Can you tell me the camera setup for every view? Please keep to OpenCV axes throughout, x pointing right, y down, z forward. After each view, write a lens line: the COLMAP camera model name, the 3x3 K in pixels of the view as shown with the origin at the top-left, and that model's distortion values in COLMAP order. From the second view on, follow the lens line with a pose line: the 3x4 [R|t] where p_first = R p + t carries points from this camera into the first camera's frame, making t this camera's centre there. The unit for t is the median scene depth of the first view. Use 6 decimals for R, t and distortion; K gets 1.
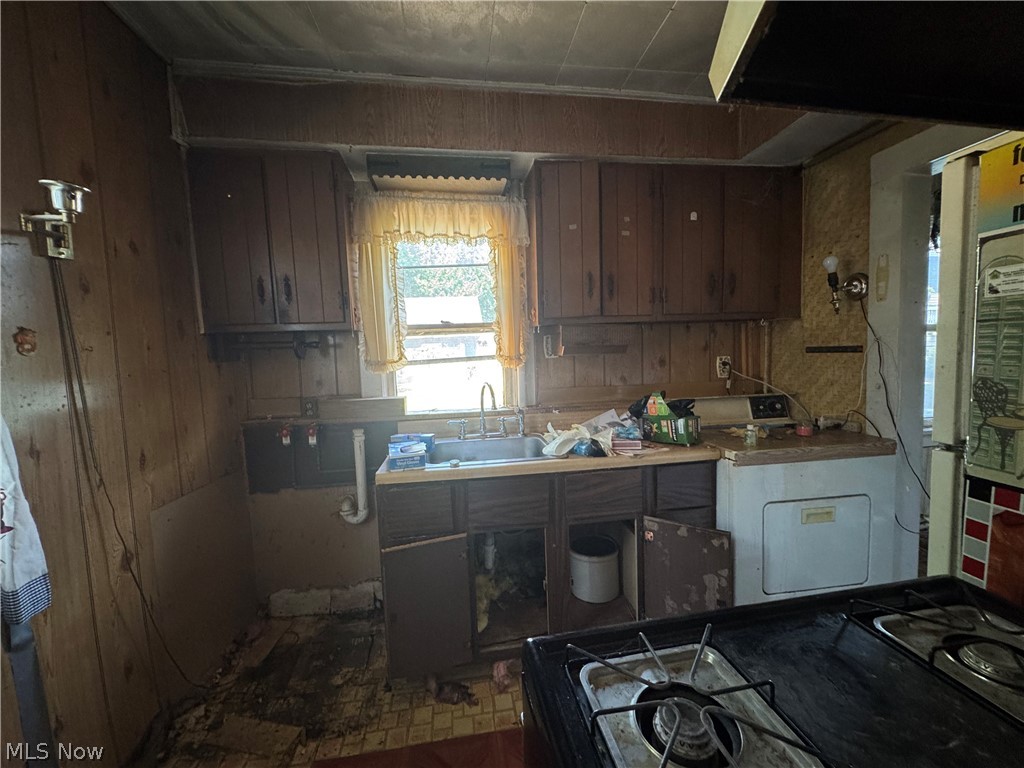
lens RADIAL K [[409.3, 0, 512.0], [0, 409.3, 384.0], [0, 0, 1]] dist [-0.001378, 0.000262]
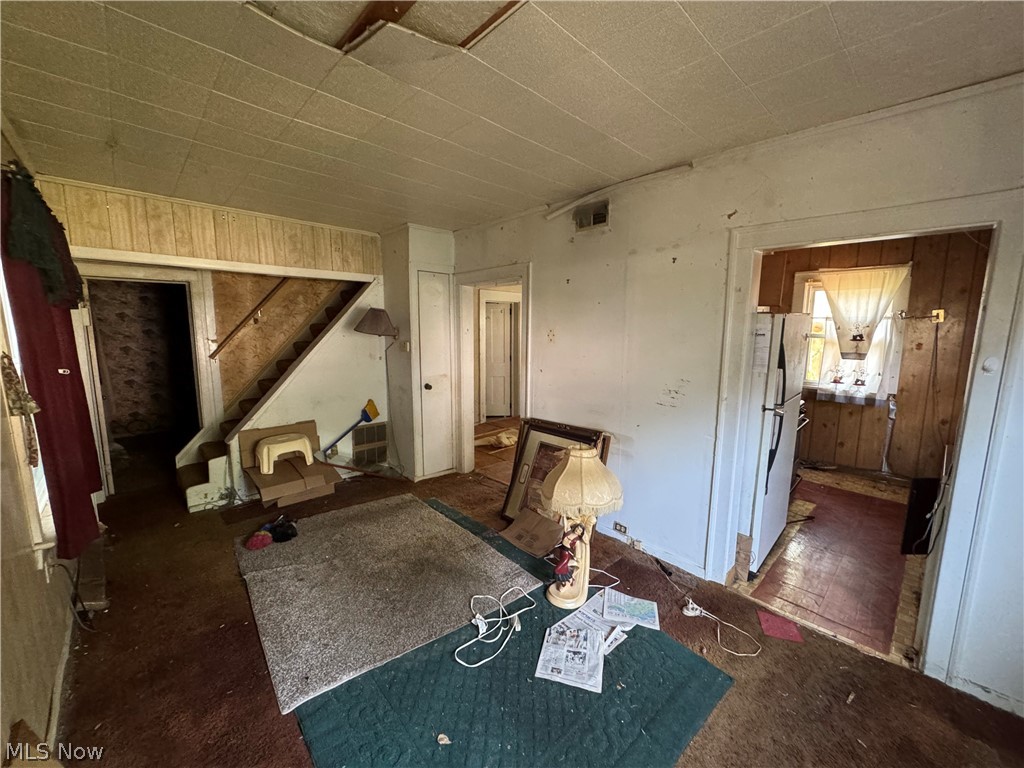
lens RADIAL K [[409.3, 0, 512.0], [0, 409.3, 384.0], [0, 0, 1]] dist [-0.001378, 0.000262]
pose [[-0.815346, 0.113121, -0.567815, 2.192366], [-0.021051, 0.974287, 0.224327, -0.288142], [0.578591, 0.194857, -0.792000, 1.013285]]
